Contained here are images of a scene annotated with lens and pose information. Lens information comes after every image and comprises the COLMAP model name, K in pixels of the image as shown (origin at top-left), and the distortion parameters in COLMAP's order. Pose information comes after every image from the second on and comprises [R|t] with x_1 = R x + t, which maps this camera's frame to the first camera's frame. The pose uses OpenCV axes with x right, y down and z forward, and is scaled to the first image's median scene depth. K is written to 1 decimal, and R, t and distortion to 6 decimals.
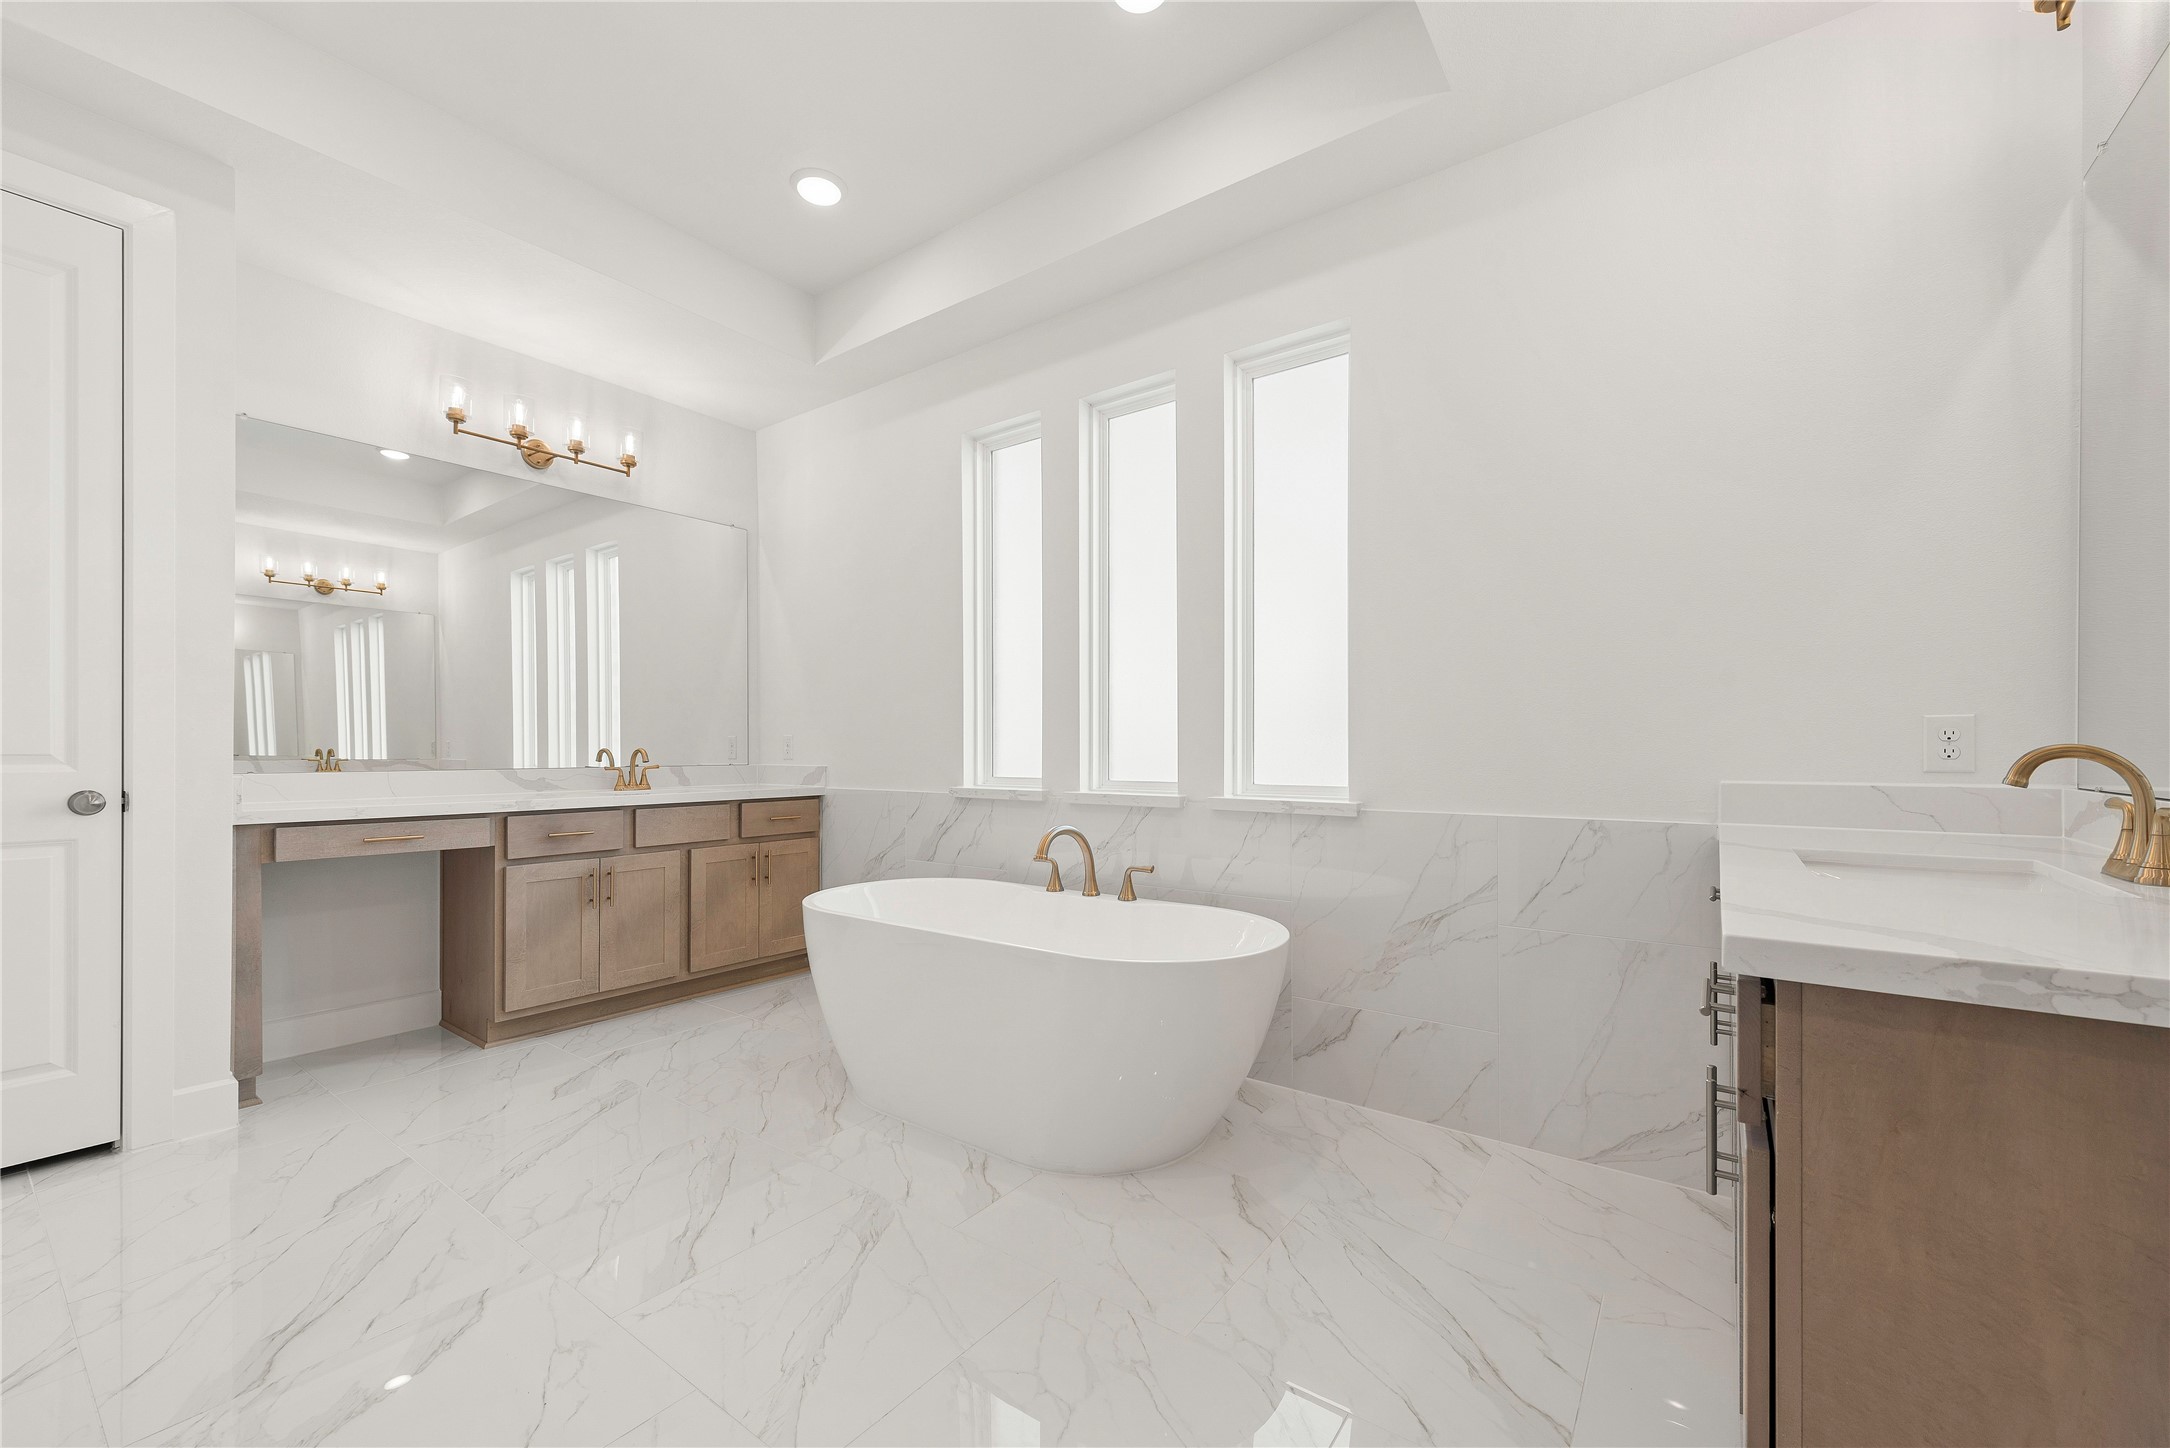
lens RADIAL K [[870.0, 0, 1066.2], [0, 870.0, 749.3], [0, 0, 1]] dist [0.012184, -0.003483]
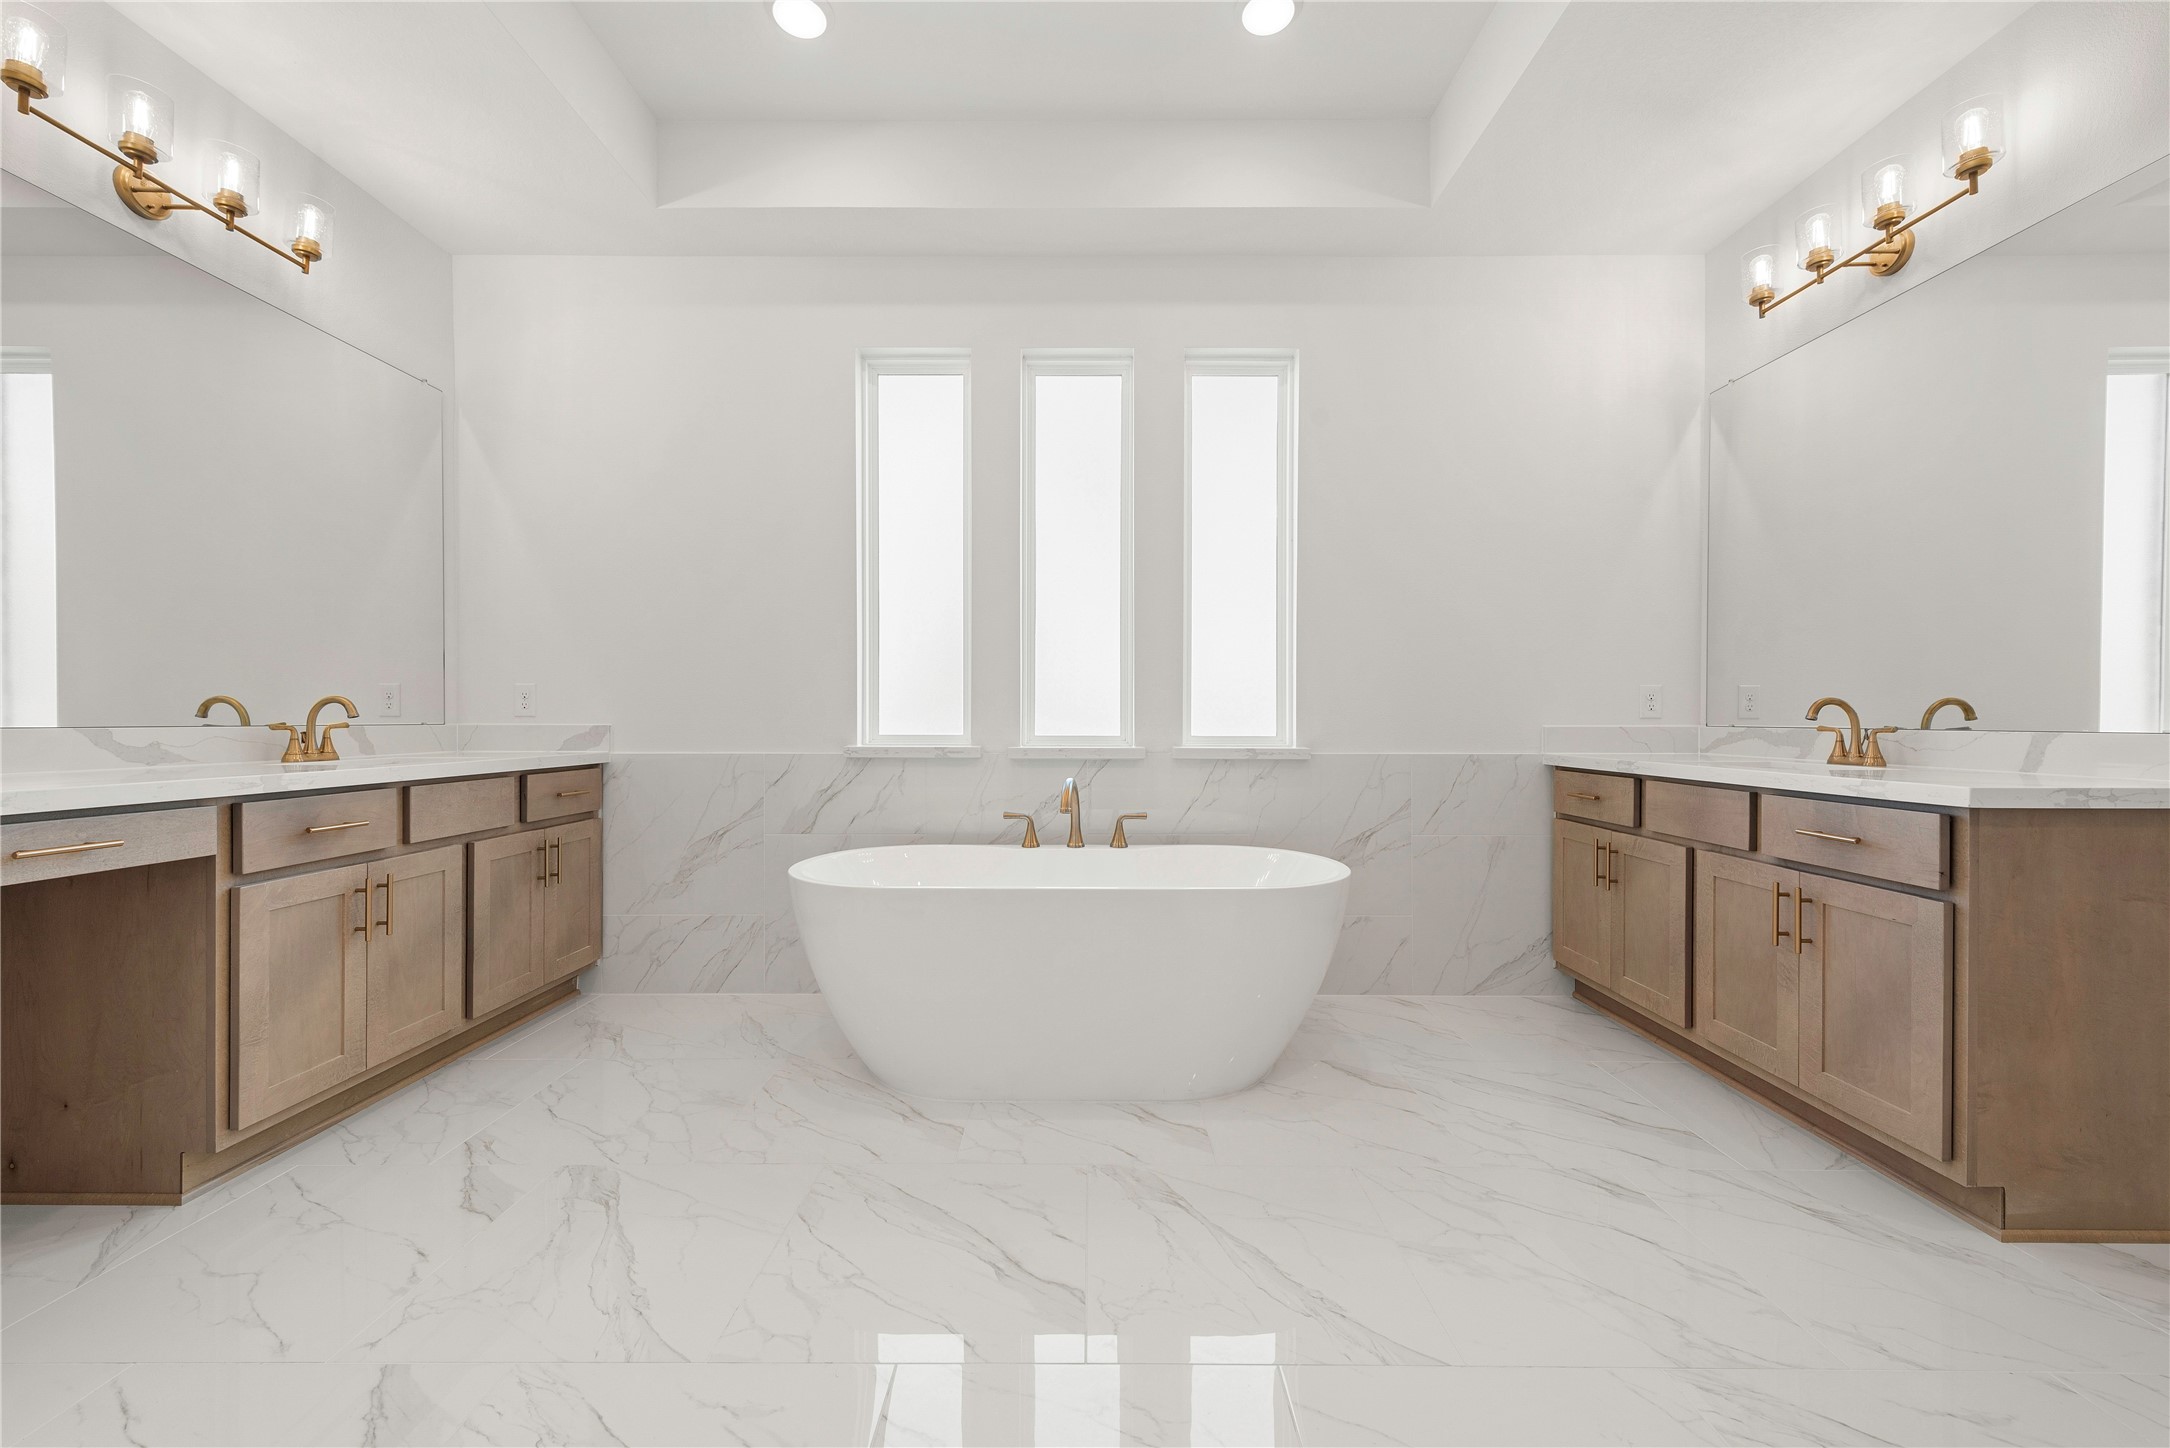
lens RADIAL K [[870.0, 0, 1080.5], [0, 870.0, 721.5], [0, 0, 1]] dist [0.012184, -0.003483]
pose [[0.799921, 0.000768, 0.600104, -0.499156], [-0.002161, 0.999996, 0.001600, 0.017527], [-0.600101, -0.002577, 0.799920, 0.162645]]
